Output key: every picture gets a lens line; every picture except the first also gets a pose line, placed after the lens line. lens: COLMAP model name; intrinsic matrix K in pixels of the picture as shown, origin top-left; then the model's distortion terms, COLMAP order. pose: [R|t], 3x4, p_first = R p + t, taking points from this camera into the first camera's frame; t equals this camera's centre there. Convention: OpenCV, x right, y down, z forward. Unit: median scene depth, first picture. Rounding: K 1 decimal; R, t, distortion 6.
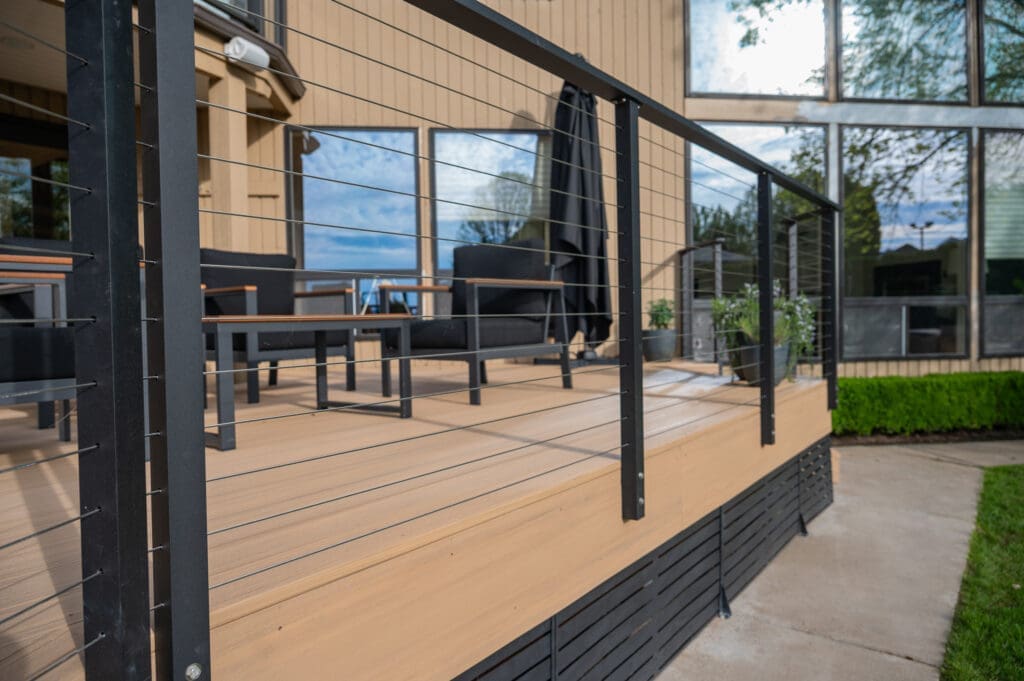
lens RADIAL K [[685.8, 0, 512.0], [0, 685.8, 340.5], [0, 0, 1]] dist [-0.004848, -0.000721]
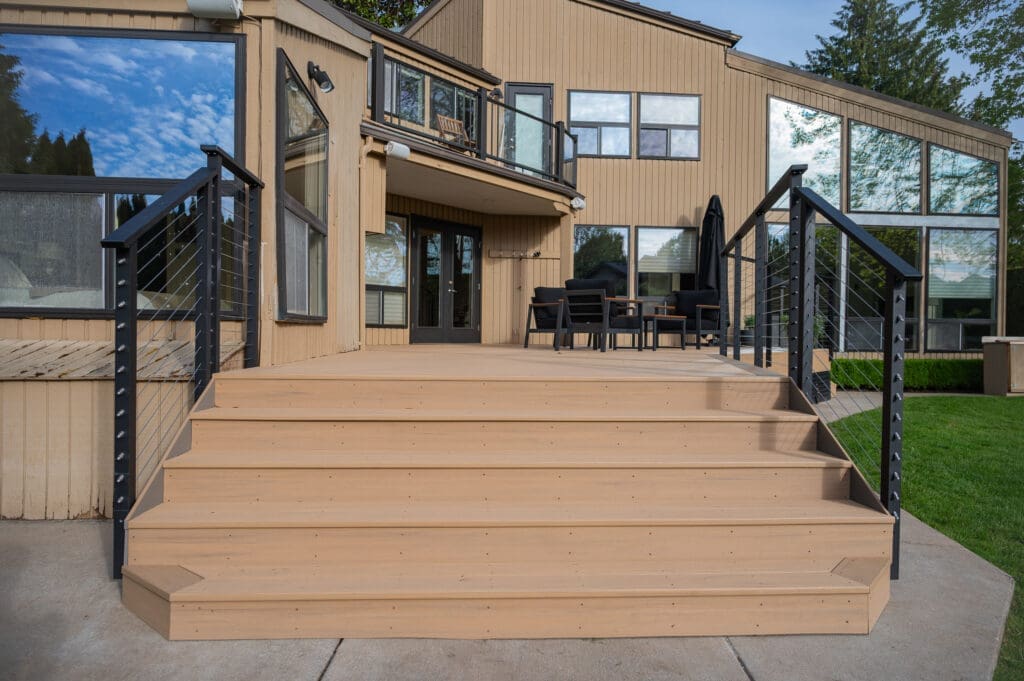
lens RADIAL K [[685.8, 0, 512.0], [0, 685.8, 340.5], [0, 0, 1]] dist [-0.004848, -0.000721]
pose [[0.997955, 0.031245, -0.055758, -0.363270], [-0.032242, 0.999334, -0.017066, 0.071285], [0.055188, 0.018829, 0.998298, -1.022085]]
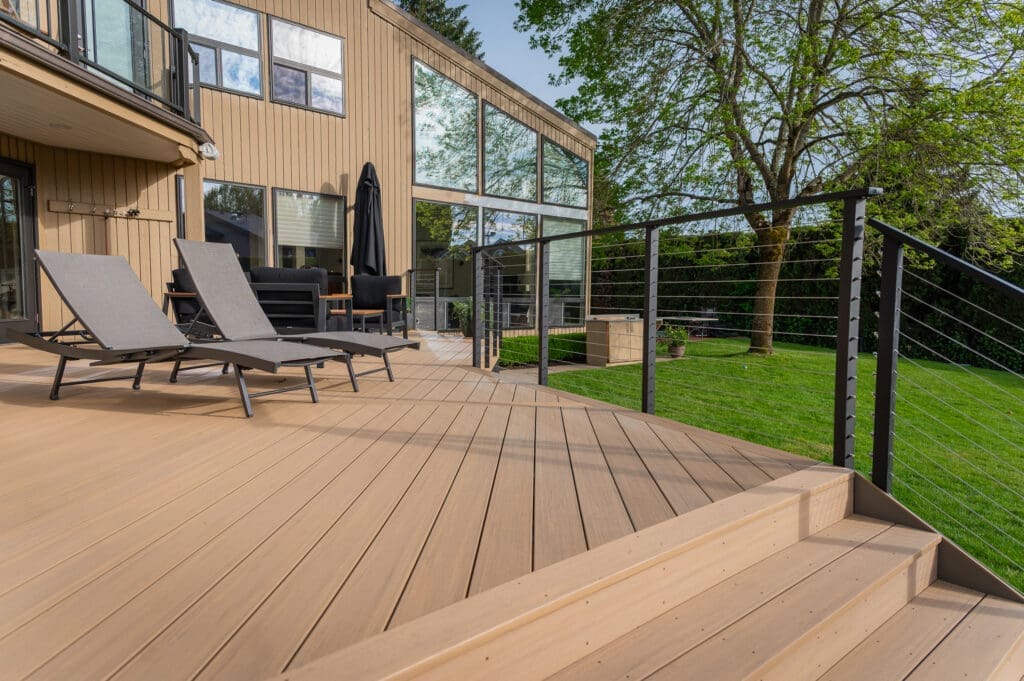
lens RADIAL K [[663.0, 0, 512.0], [0, 663.0, 340.5], [0, 0, 1]] dist [0.112281, -0.002099]
pose [[0.822044, -0.012320, 0.569291, -0.581820], [-0.010039, 0.999297, 0.036122, -0.010097], [-0.569336, -0.035409, 0.821342, -0.664670]]
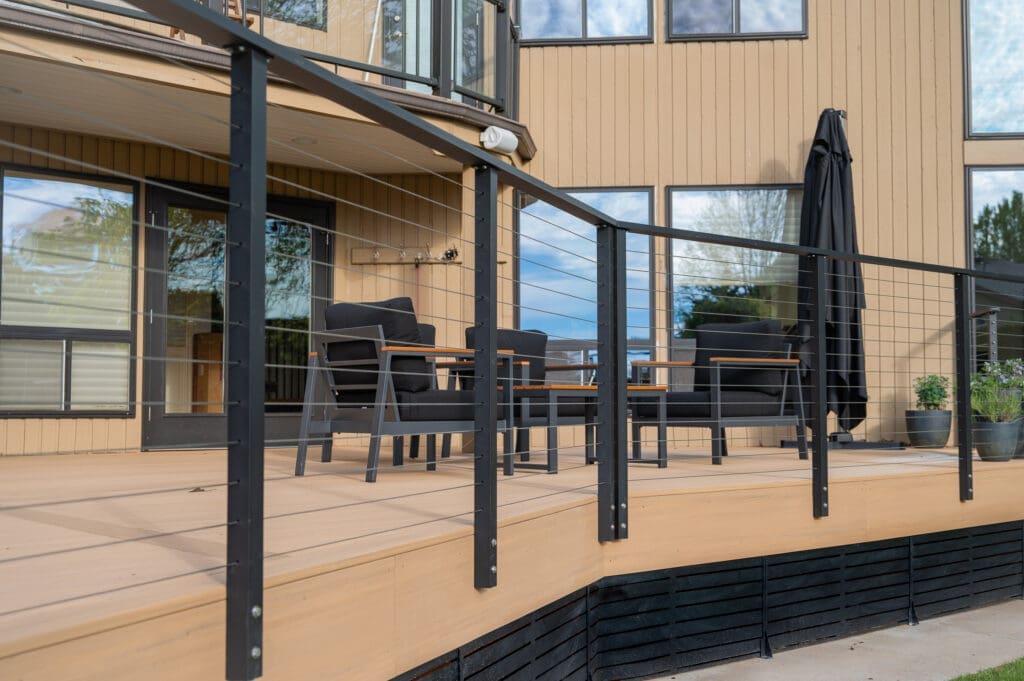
lens RADIAL K [[1209.6, 0, 512.0], [0, 1209.6, 340.5], [0, 0, 1]] dist [-0.005965, 0.012145]
pose [[0.977494, 0.007062, -0.210846, 0.021303], [-0.023943, 0.996695, -0.077620, 0.027286], [0.209601, 0.080921, 0.974433, -0.609312]]
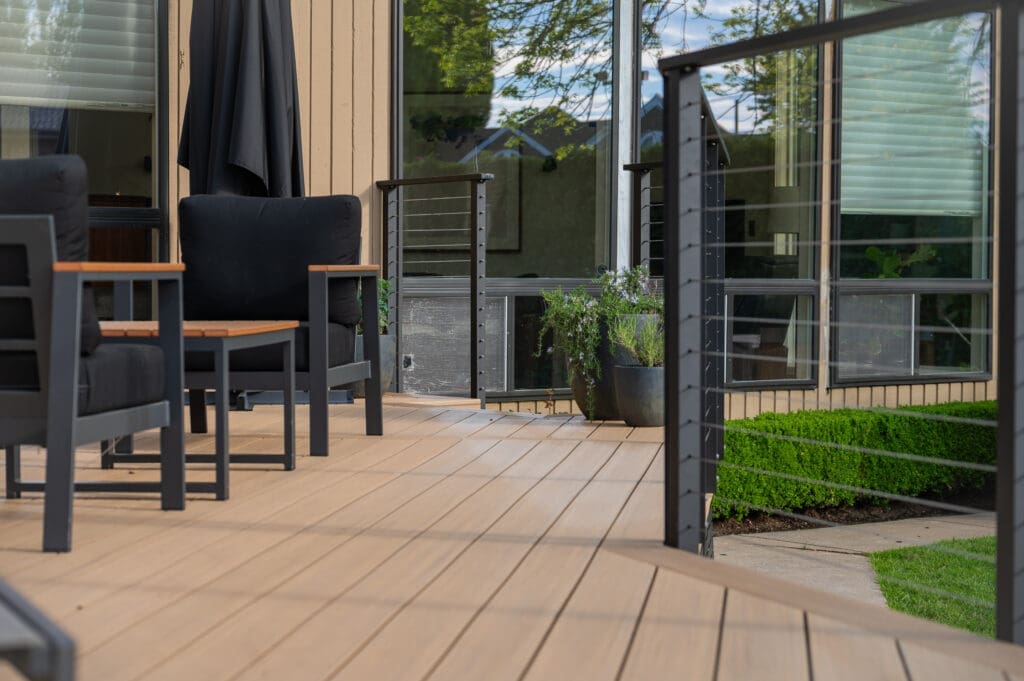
lens RADIAL K [[2100.0, 0, 512.0], [0, 2100.0, 340.5], [0, 0, 1]] dist [-0.046333, -0.095520]
pose [[0.865355, 0.004223, 0.501141, -0.497512], [-0.002772, 0.999990, -0.003641, -0.006392], [-0.501151, 0.001761, 0.865358, -0.453169]]
